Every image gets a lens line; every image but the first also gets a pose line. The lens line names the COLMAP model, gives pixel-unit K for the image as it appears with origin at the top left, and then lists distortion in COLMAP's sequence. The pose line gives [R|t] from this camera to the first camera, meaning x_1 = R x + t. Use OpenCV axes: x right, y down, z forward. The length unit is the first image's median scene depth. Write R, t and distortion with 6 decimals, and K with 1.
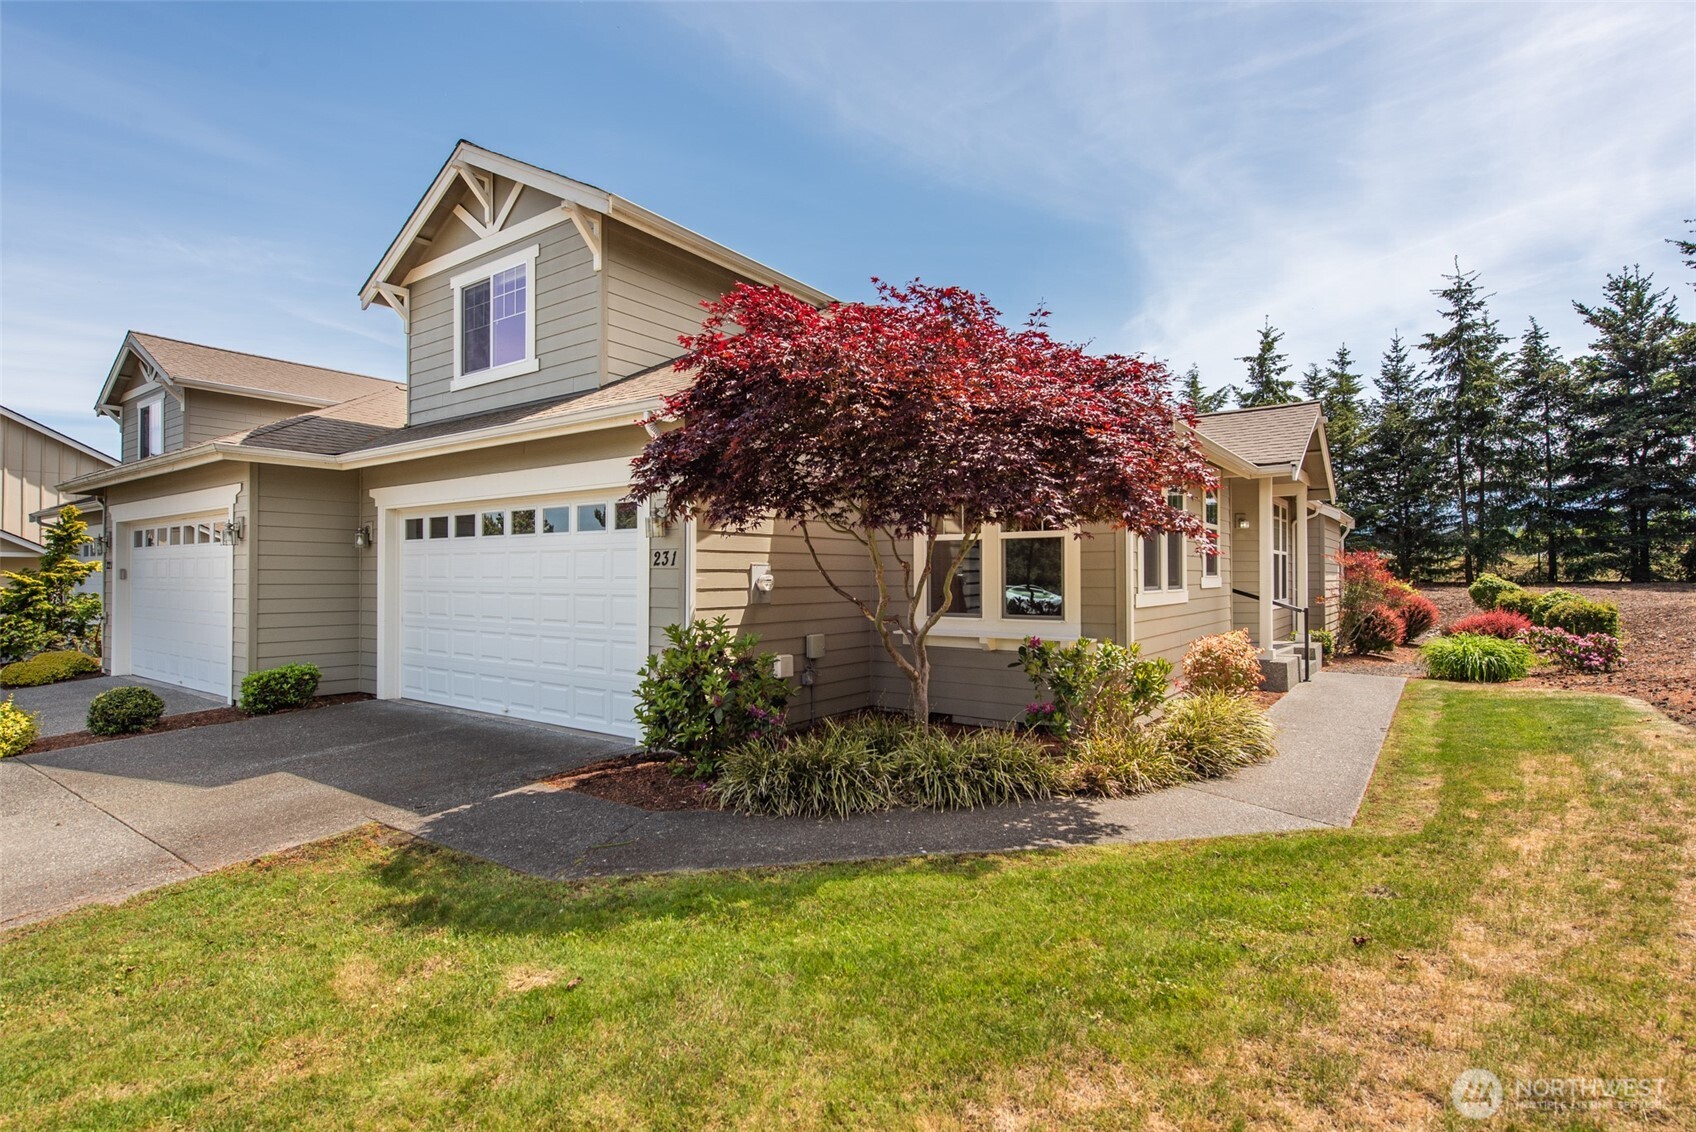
lens RADIAL K [[830.9, 0, 848.0], [0, 830.9, 566.0], [0, 0, 1]] dist [0.003823, 0.000253]
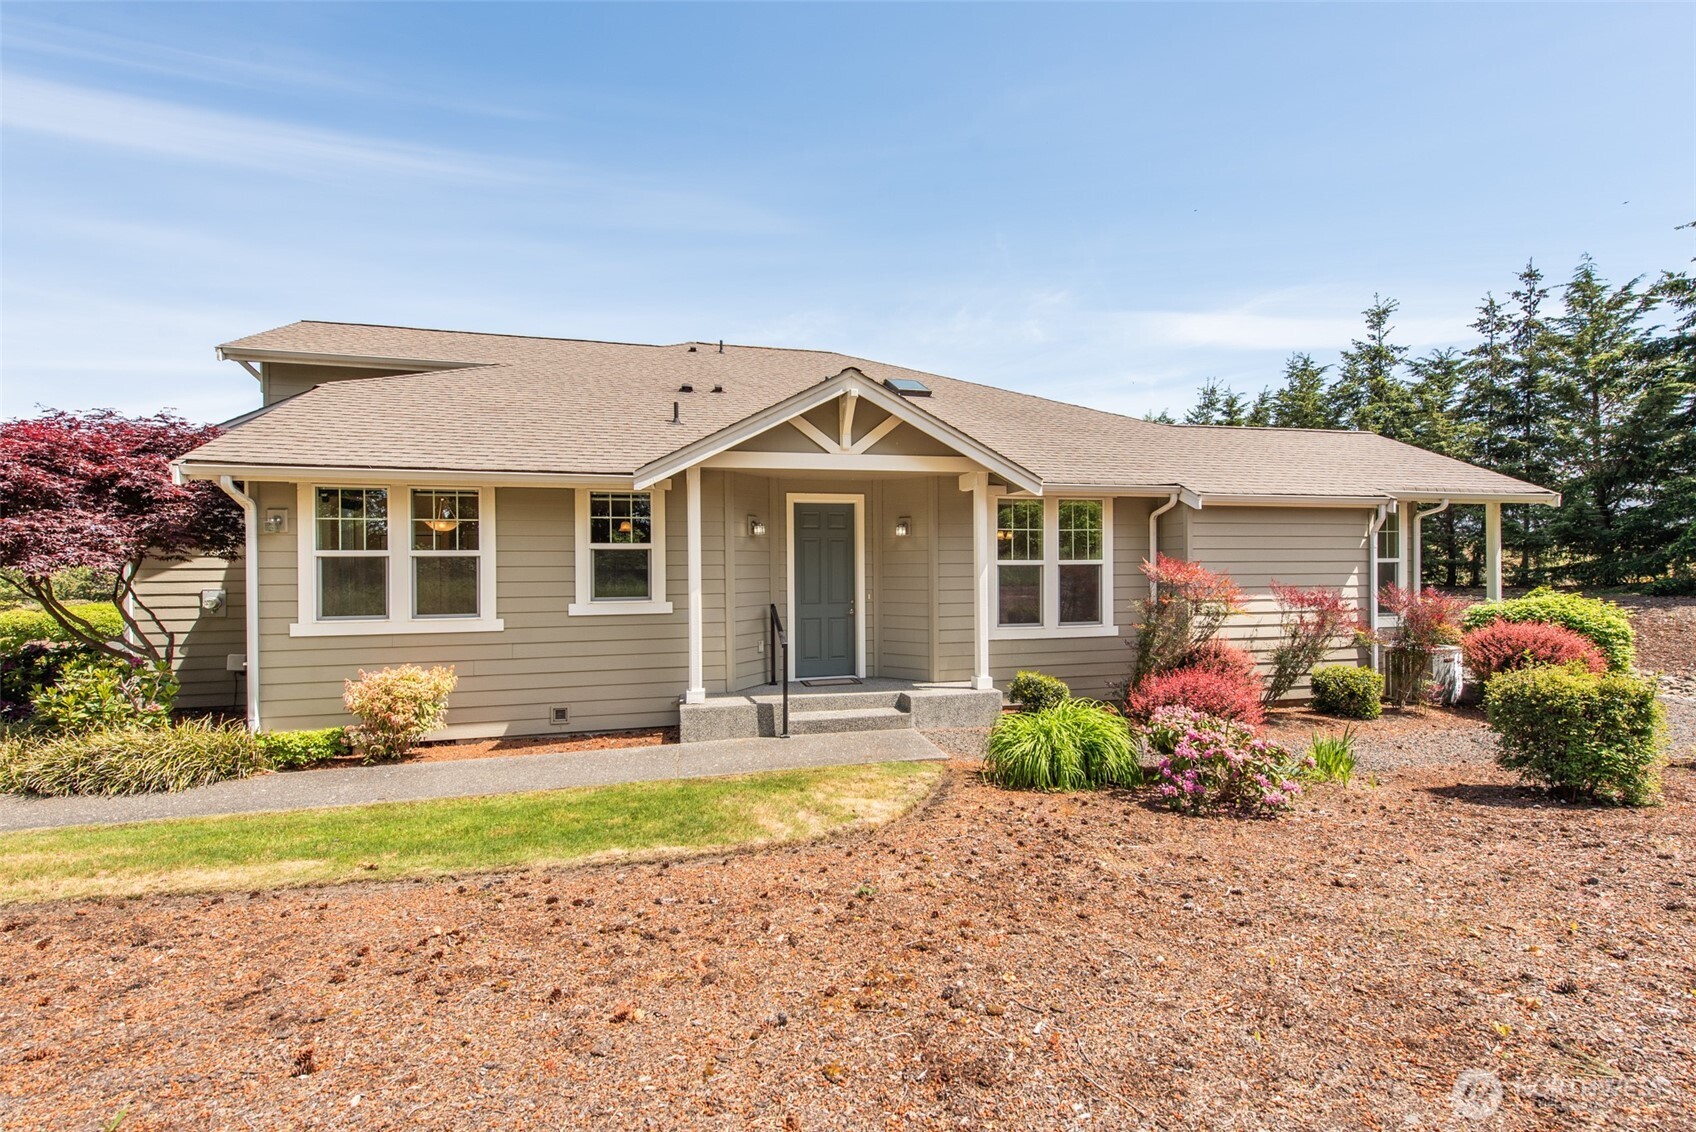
lens RADIAL K [[691.5, 0, 848.0], [0, 691.5, 566.0], [0, 0, 1]] dist [-0.000124, -0.000089]
pose [[0.748071, -0.001801, -0.663616, 1.153143], [0.014392, 0.999805, 0.013511, -0.033080], [0.663463, -0.019658, 0.747951, 0.639126]]
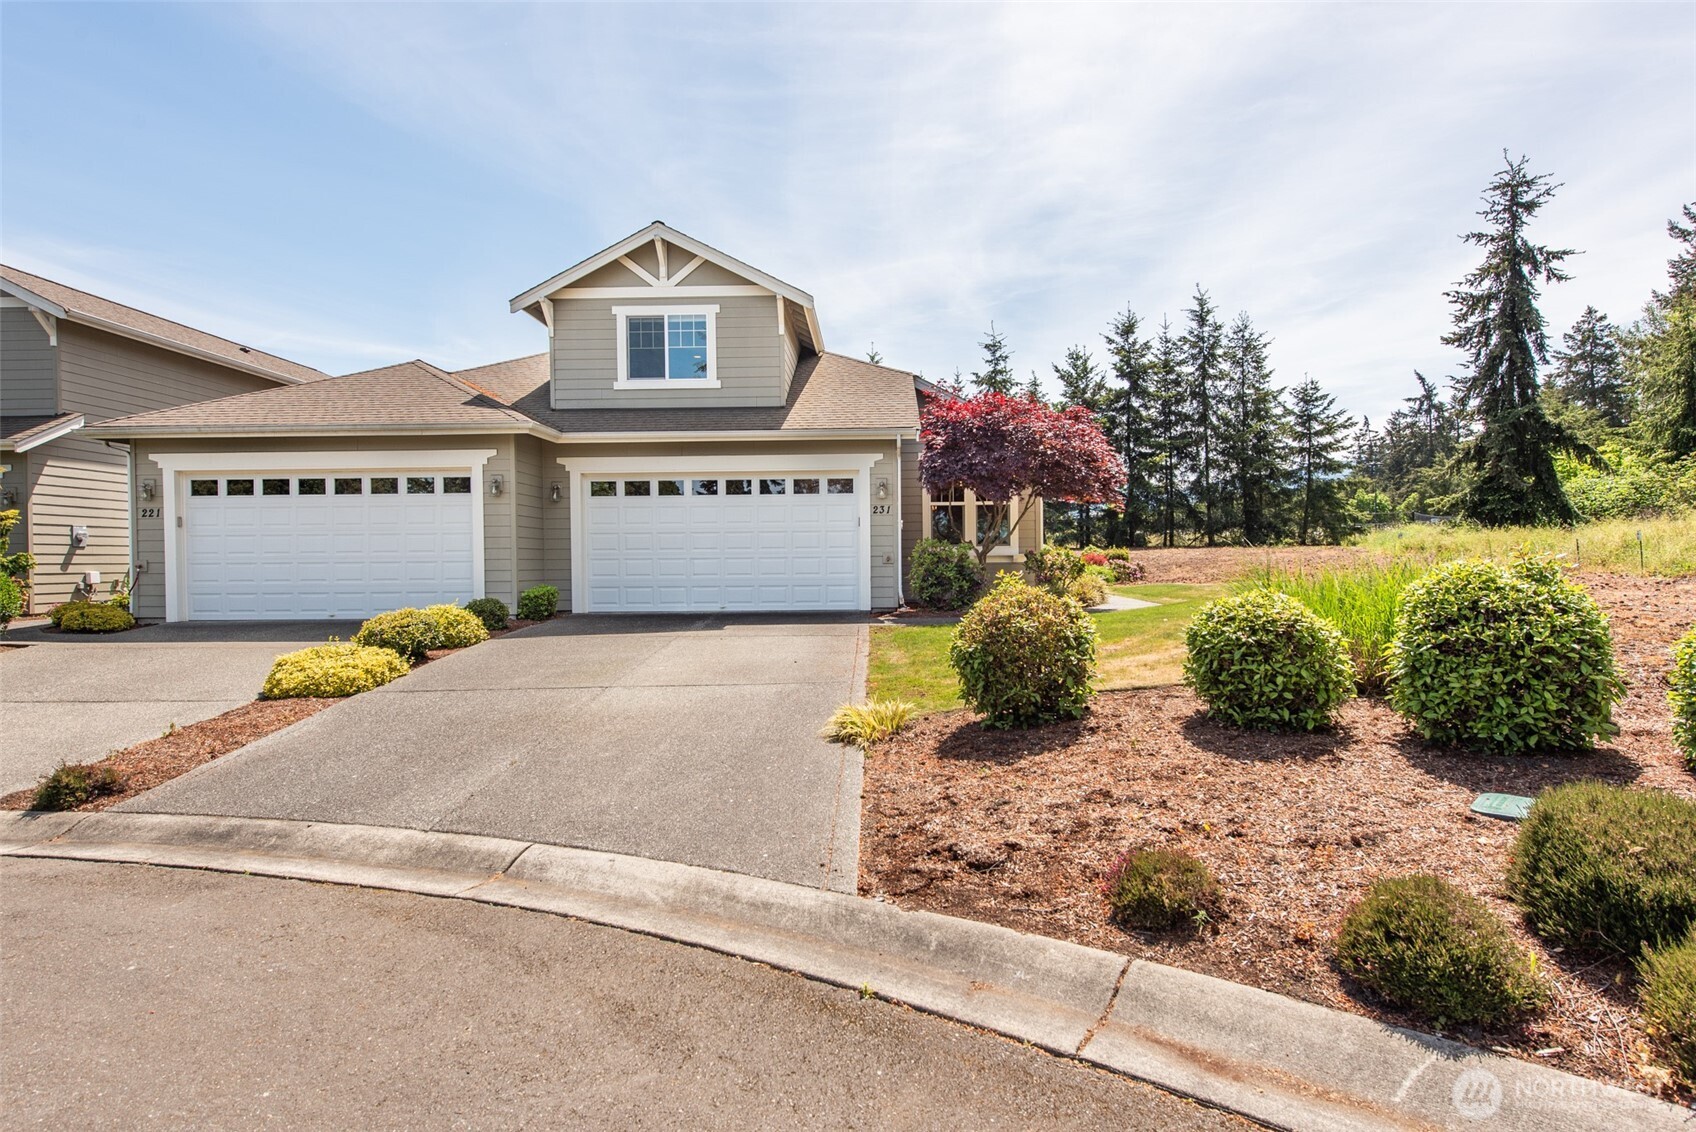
lens RADIAL K [[916.5, 0, 848.0], [0, 916.5, 566.0], [0, 0, 1]] dist [-0.000007, -0.000059]
pose [[0.830653, -0.012133, 0.556658, -1.017298], [0.004474, 0.999876, 0.015118, 0.061389], [-0.556773, -0.010067, 0.830604, -0.482225]]
